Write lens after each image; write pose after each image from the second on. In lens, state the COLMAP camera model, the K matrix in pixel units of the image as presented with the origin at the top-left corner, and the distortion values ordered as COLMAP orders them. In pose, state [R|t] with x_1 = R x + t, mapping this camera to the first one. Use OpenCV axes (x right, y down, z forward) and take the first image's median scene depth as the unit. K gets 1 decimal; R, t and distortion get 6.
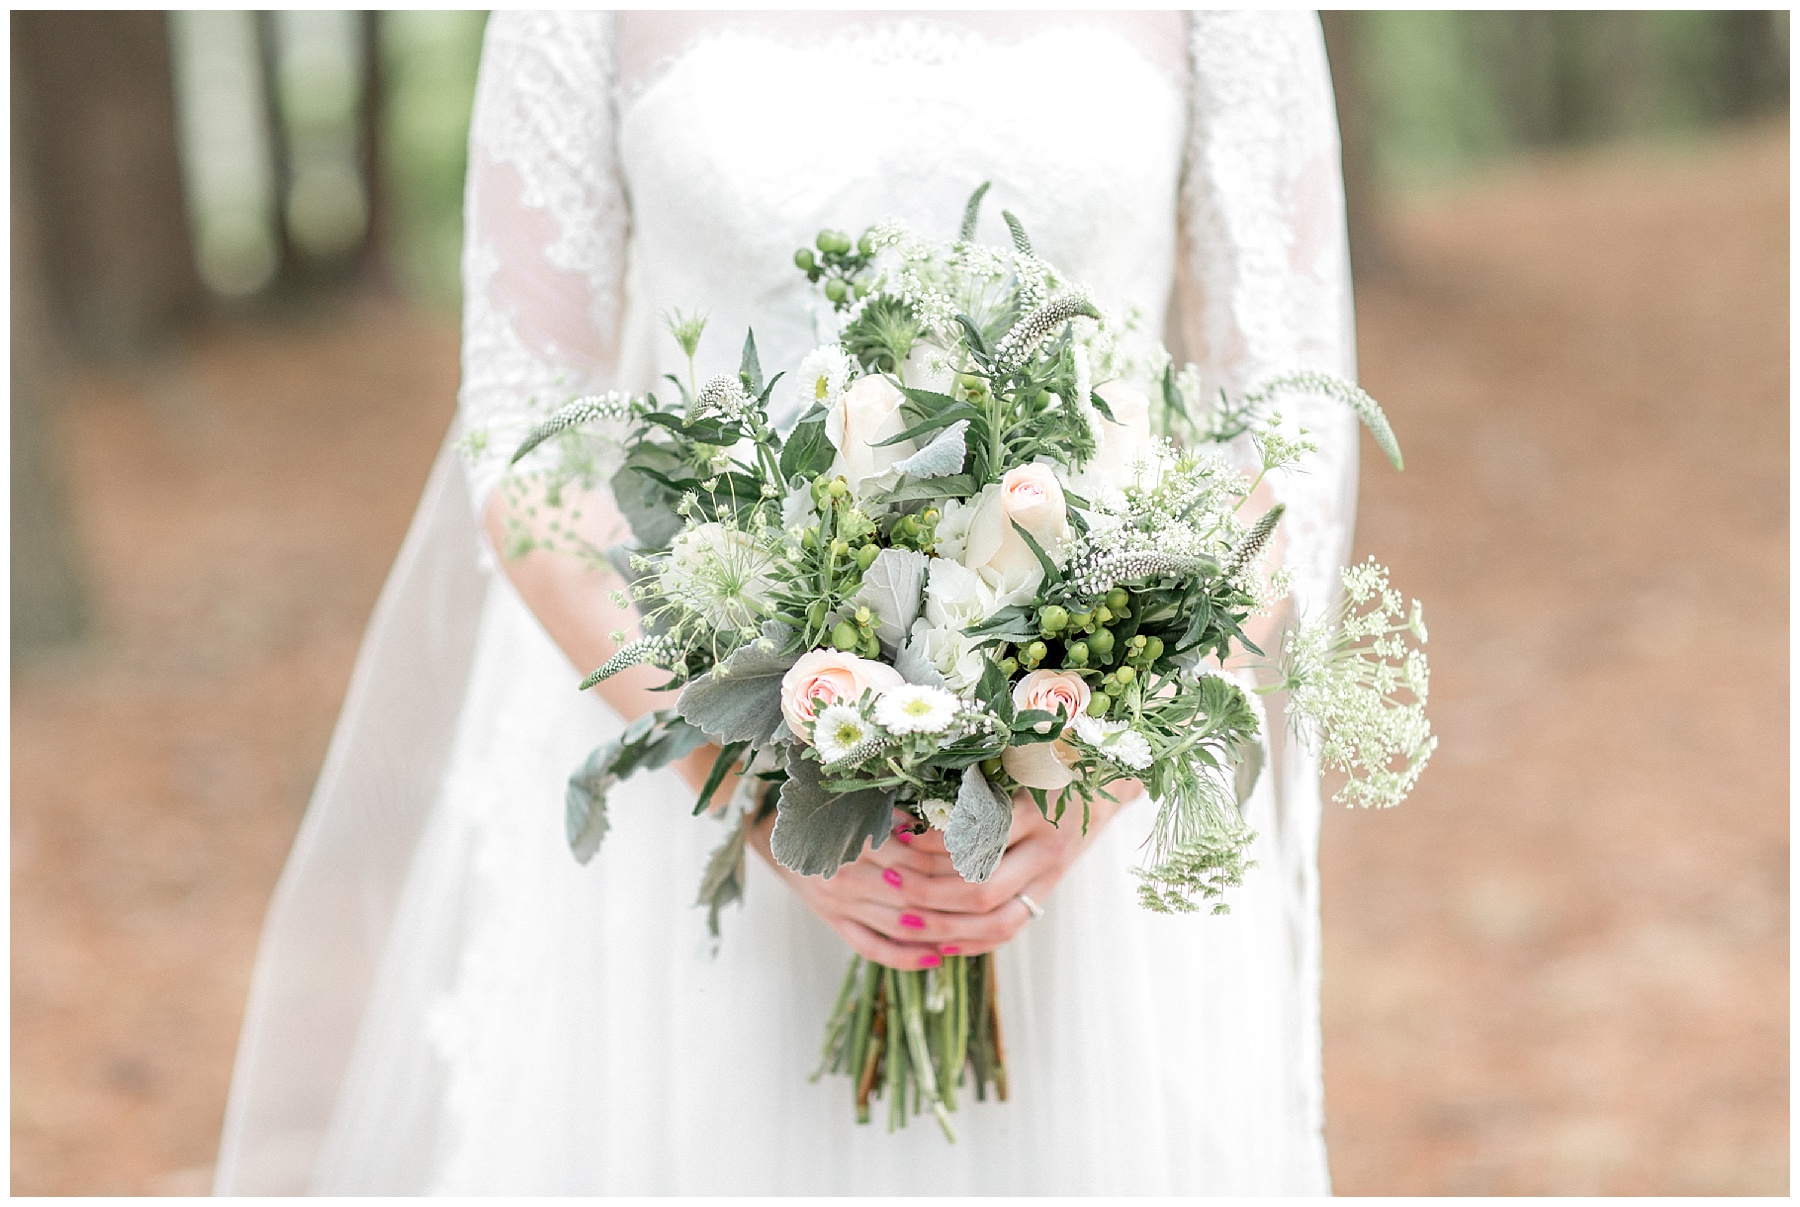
lens RADIAL K [[4331.5, 0, 940.8], [0, 4331.5, 605.5], [0, 0, 1]] dist [-0.027846, 0.414684]
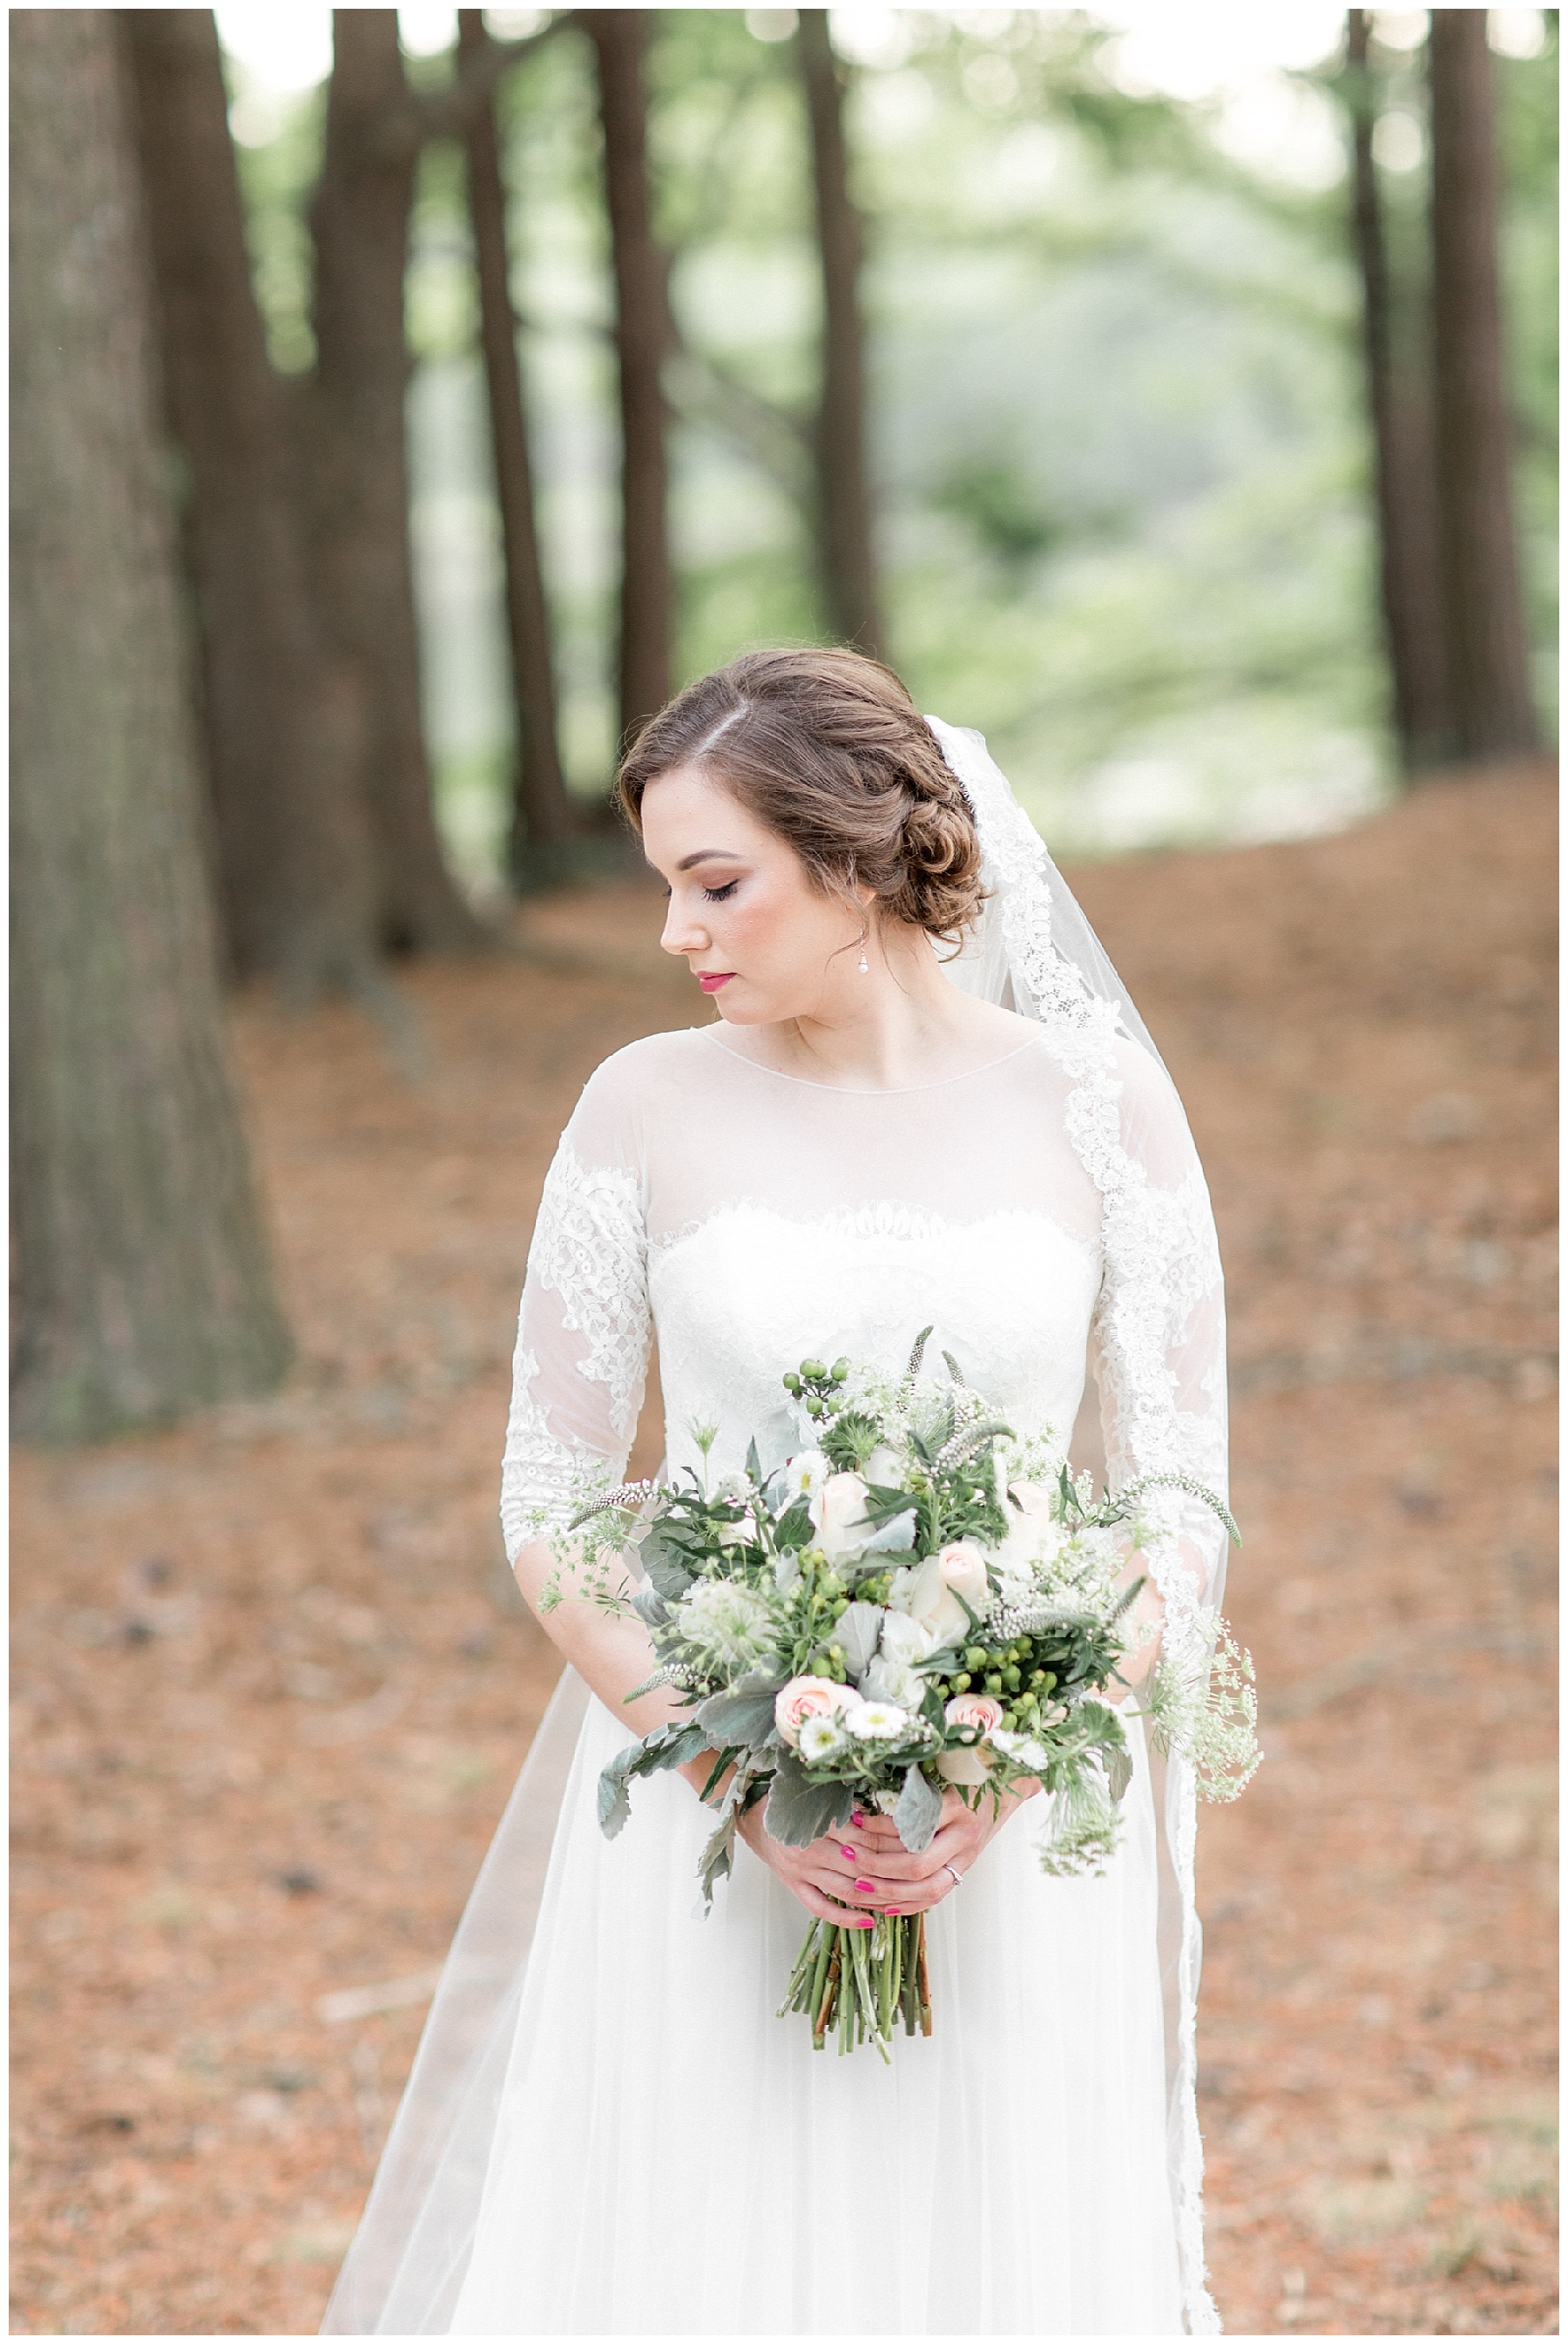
lens RADIAL K [[5639.7, 0, 784.0], [0, 5639.7, 1172.0], [0, 0, 1]] dist [-0.027846, 0.414684]
pose [[0.999808, 0.019485, -0.001818, -0.033151], [-0.019569, 0.996123, -0.085767, 0.004280], [0.000140, 0.085786, 0.996314, -0.754533]]
